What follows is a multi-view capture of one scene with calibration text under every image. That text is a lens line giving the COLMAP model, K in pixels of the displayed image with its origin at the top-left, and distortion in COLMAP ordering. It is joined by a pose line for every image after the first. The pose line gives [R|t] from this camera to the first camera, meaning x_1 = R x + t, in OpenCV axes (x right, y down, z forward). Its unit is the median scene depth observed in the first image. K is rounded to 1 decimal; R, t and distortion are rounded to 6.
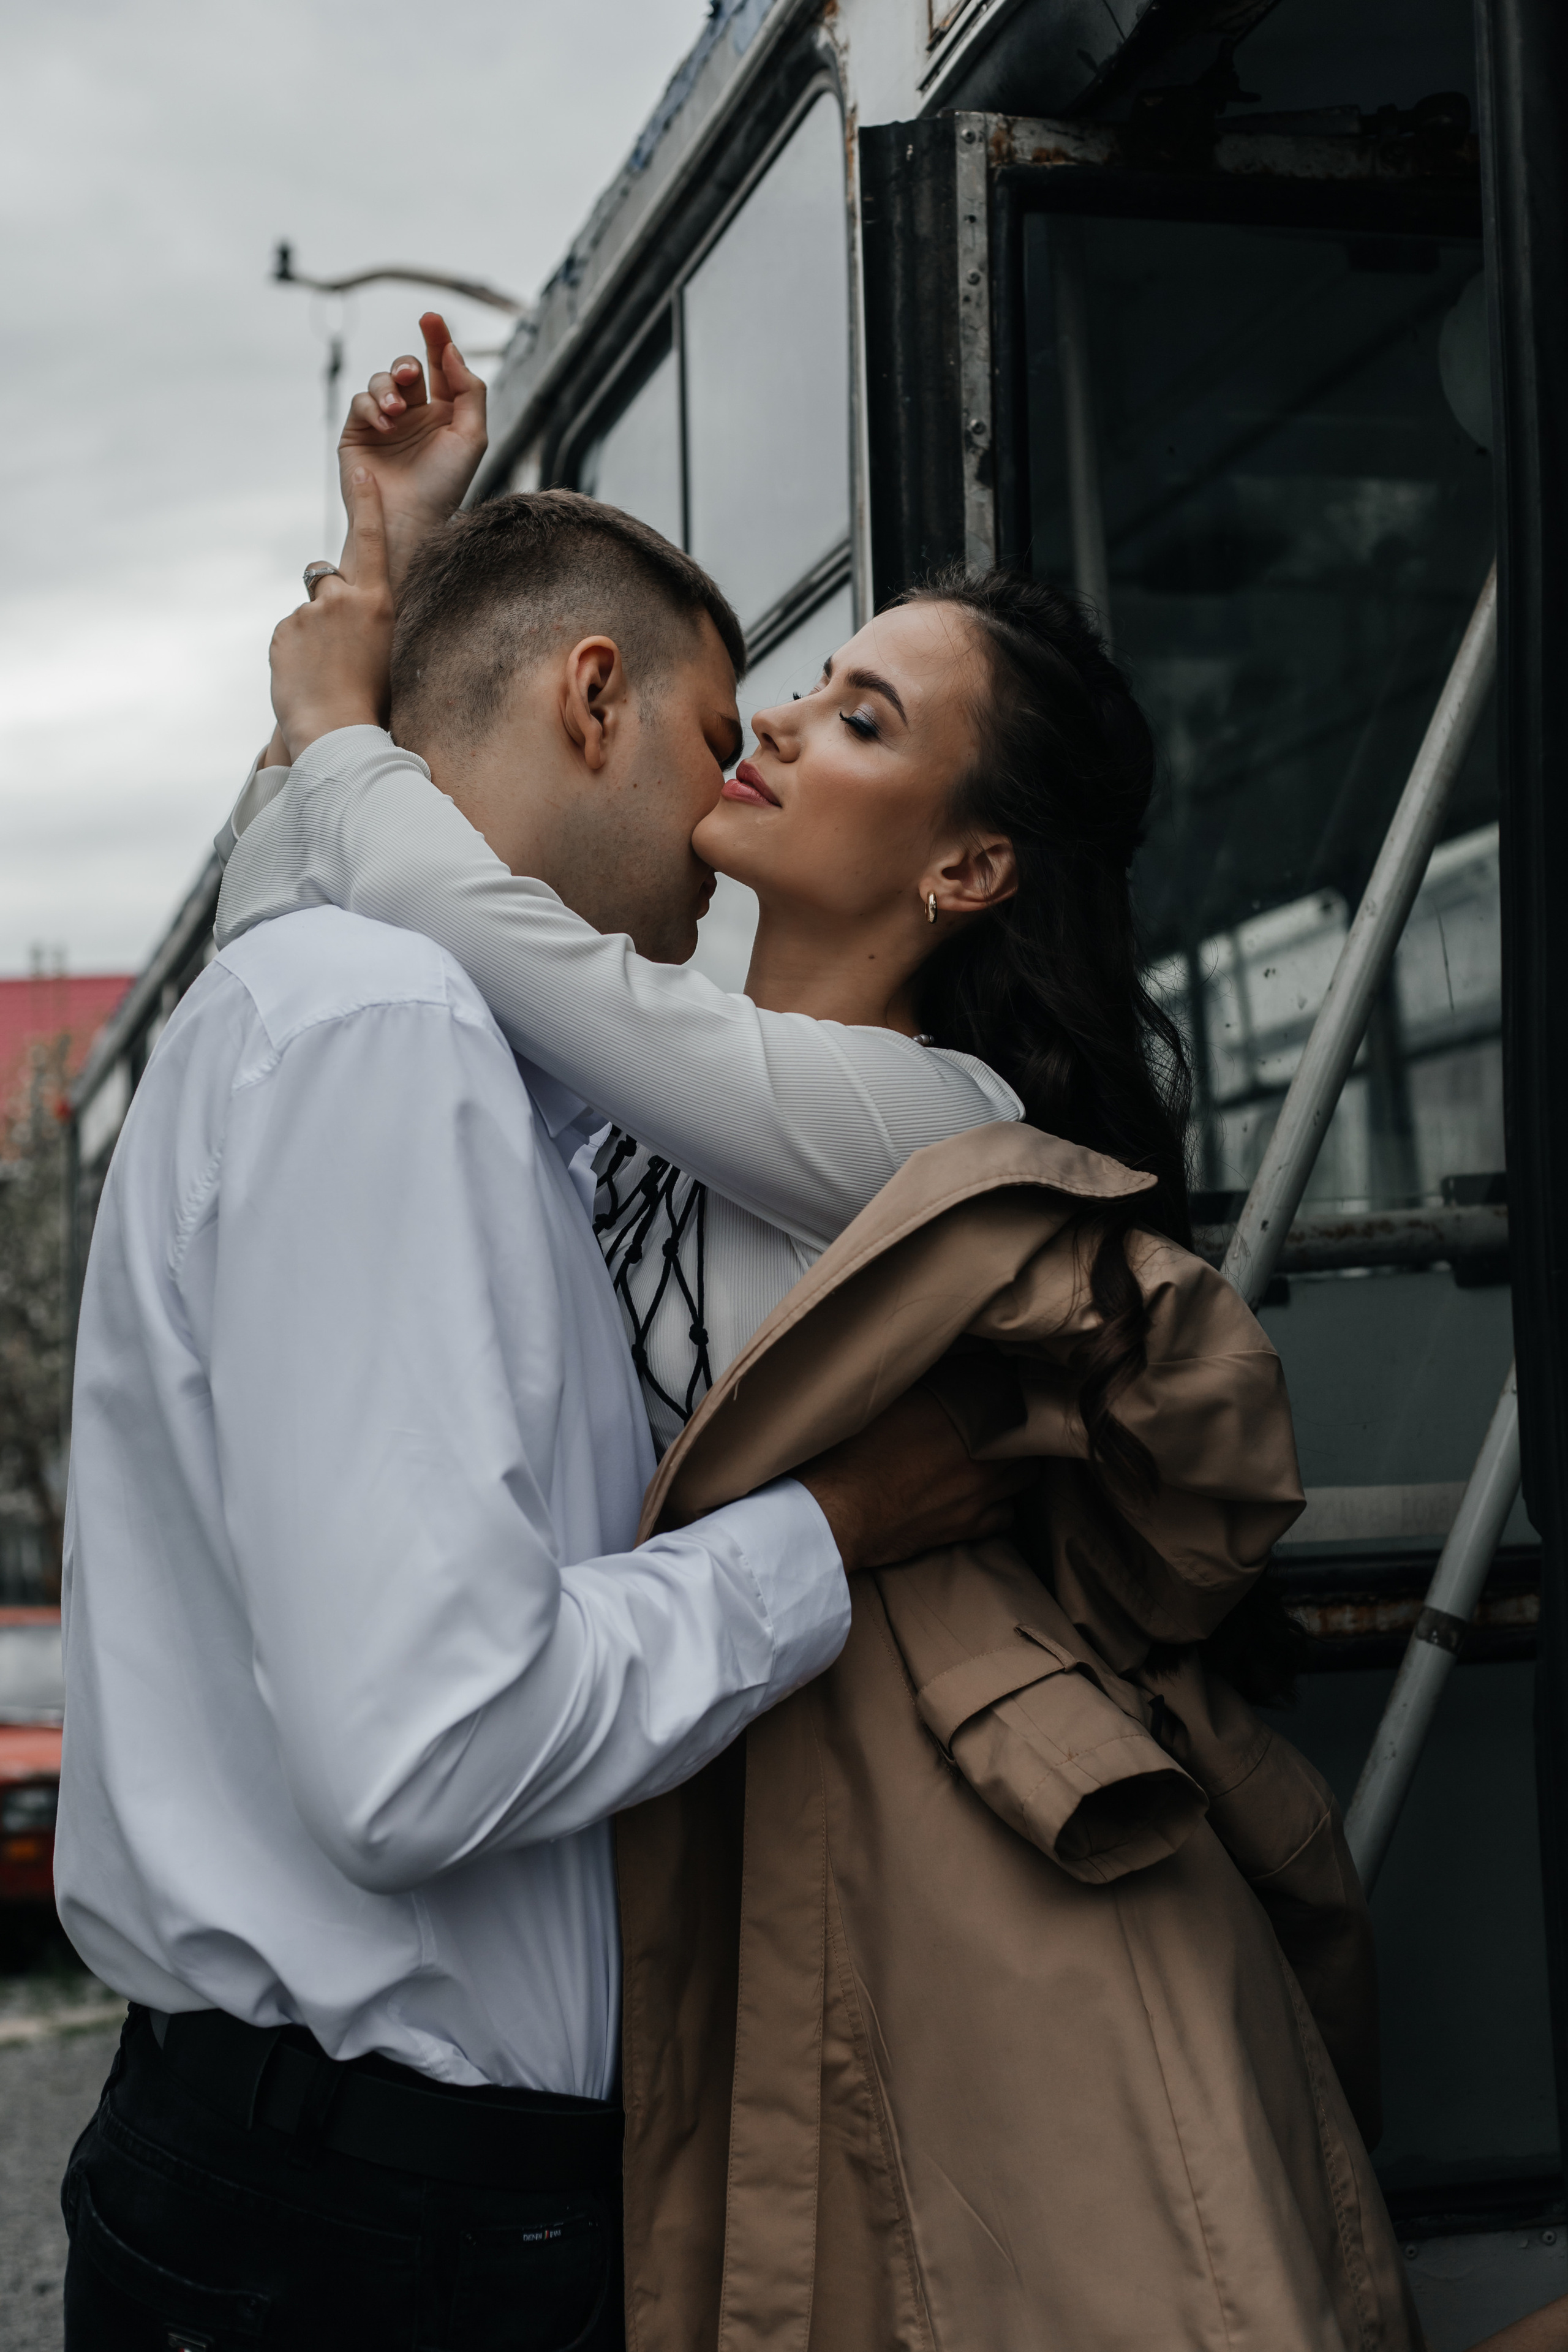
lens RADIAL K [[3506.7, 0, 784.0], [0, 3506.7, 1176.0], [0, 0, 1]] dist [0.016660, -0.046859]
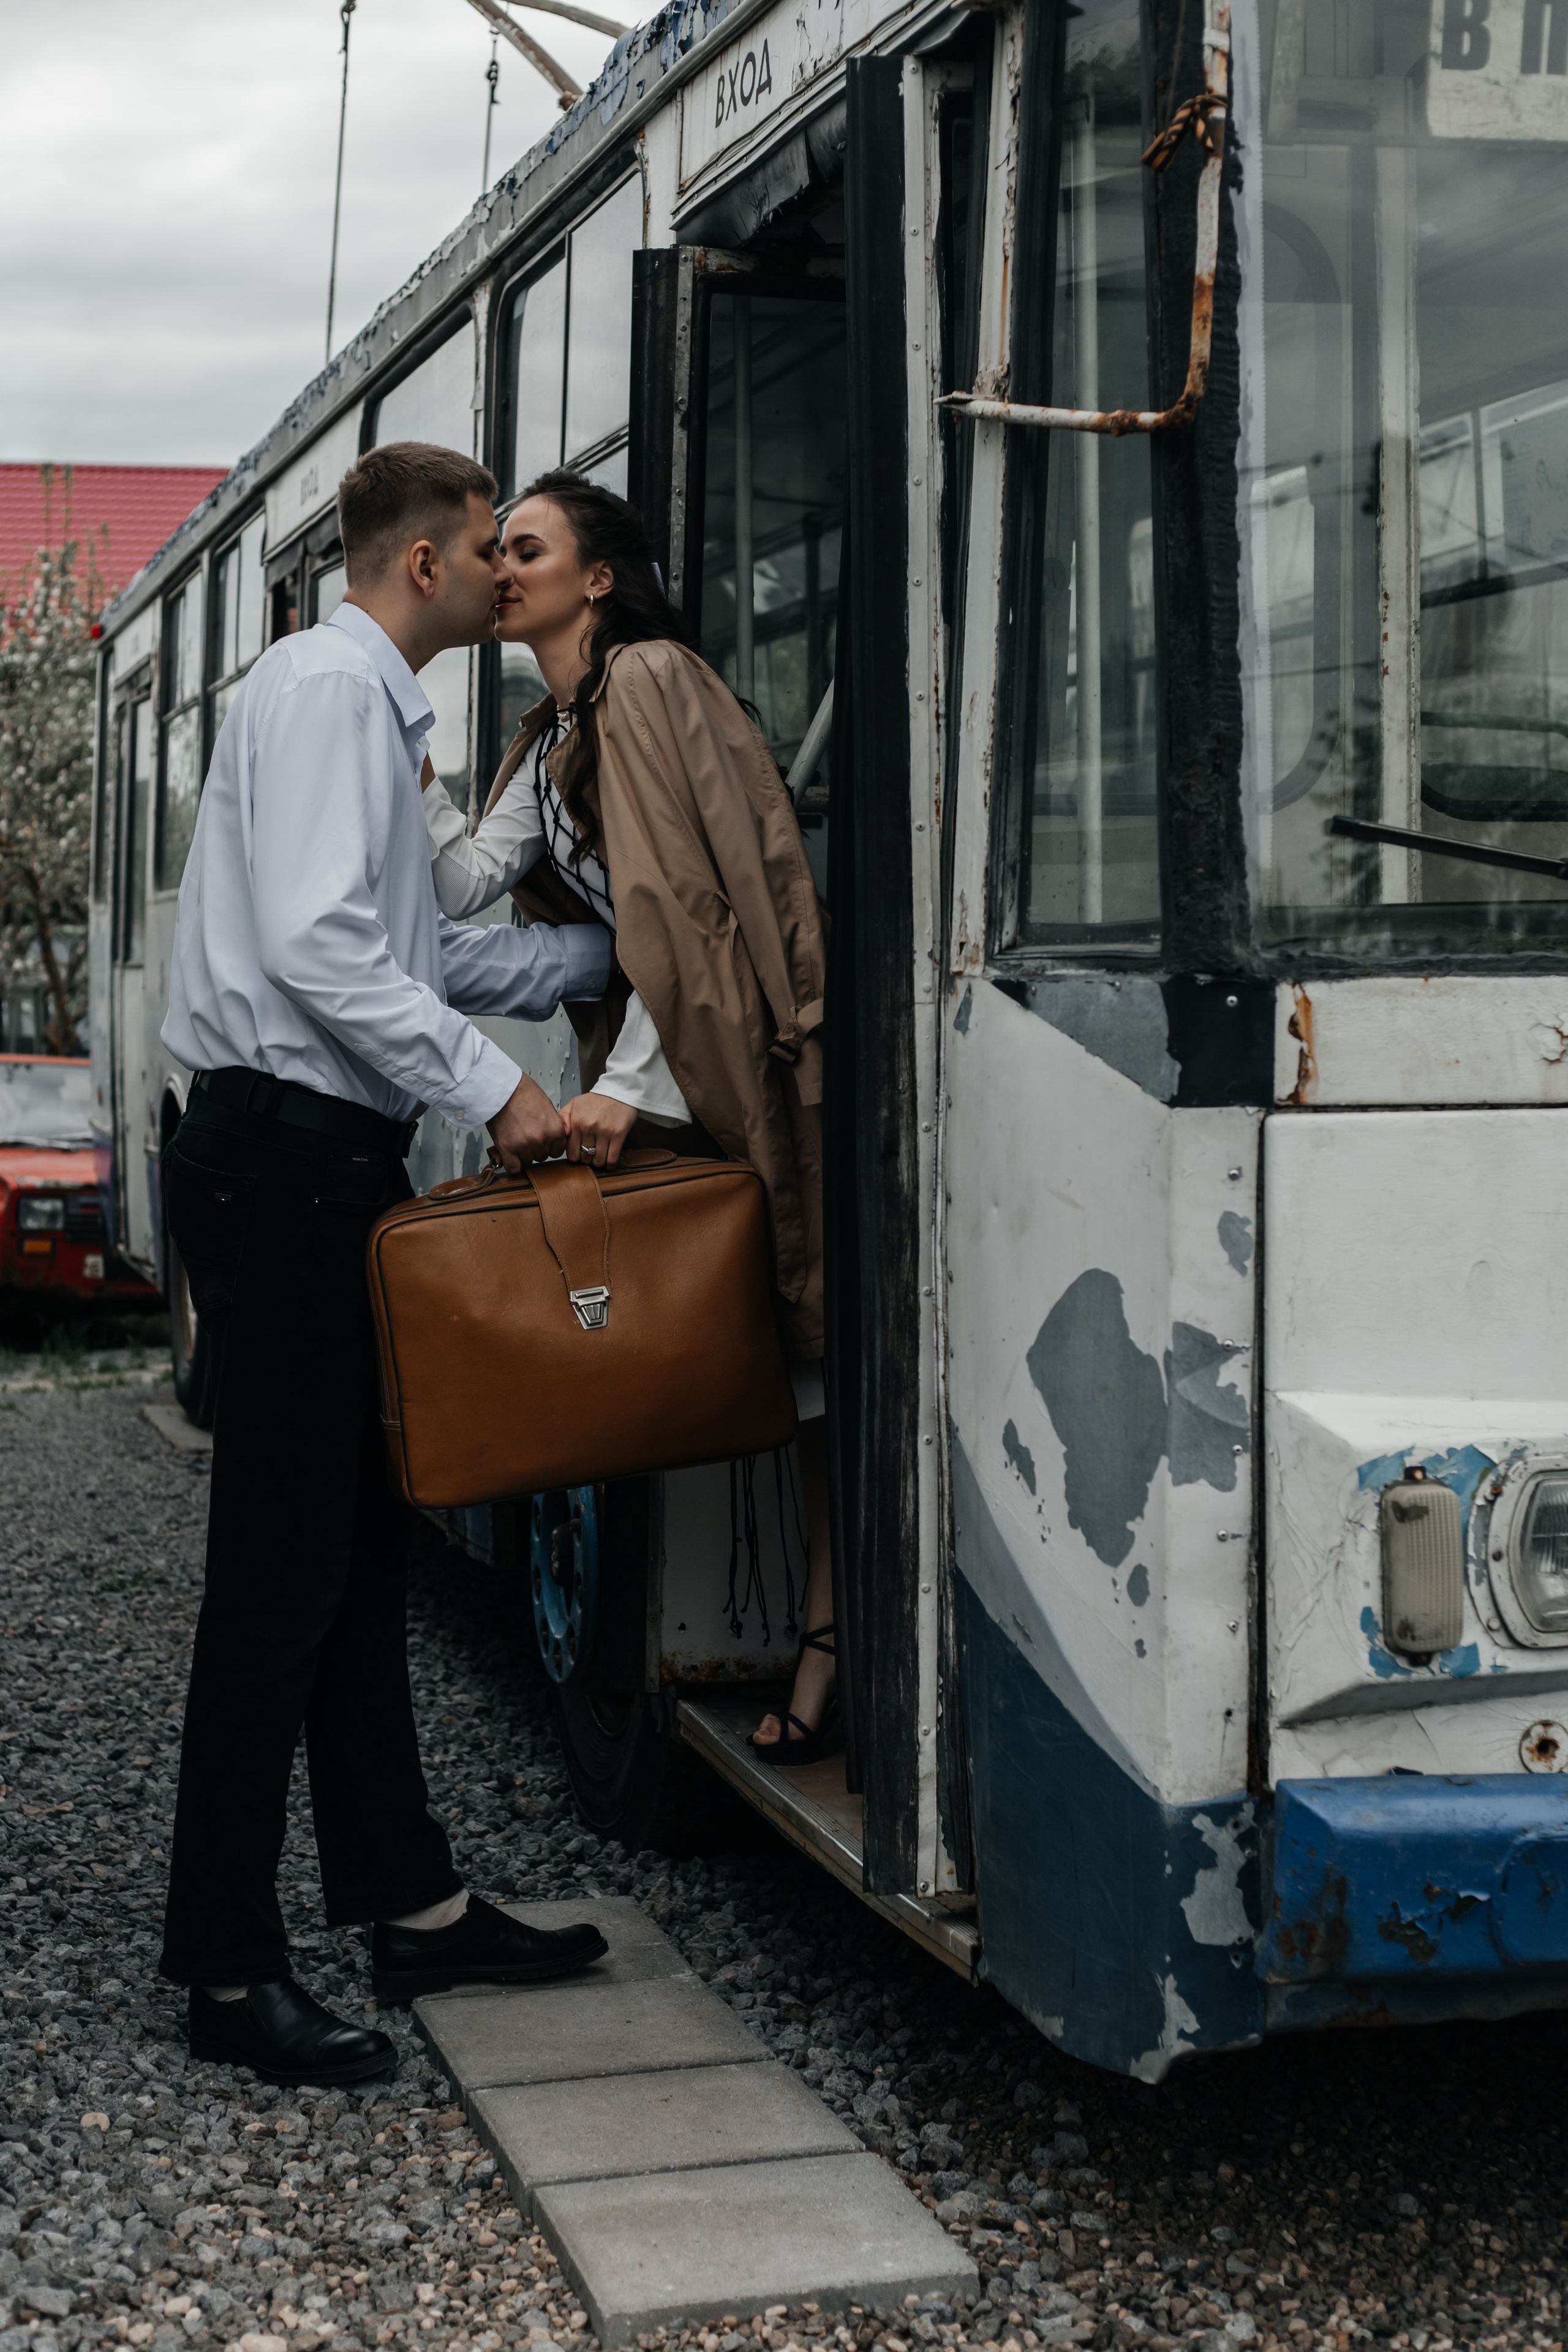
lens RADIAL K [[3506.7, 0, 784.0], [0, 3506.7, 1176.0], [0, 0, 1]] dist [0.016660, -0.046859]
pose [[0.998292, 0.056085, 0.016342, 0.107280], [-0.057757, 0.989553, 0.132097, -0.033864], [-0.008762, -0.132815, 0.991102, -1.144282]]
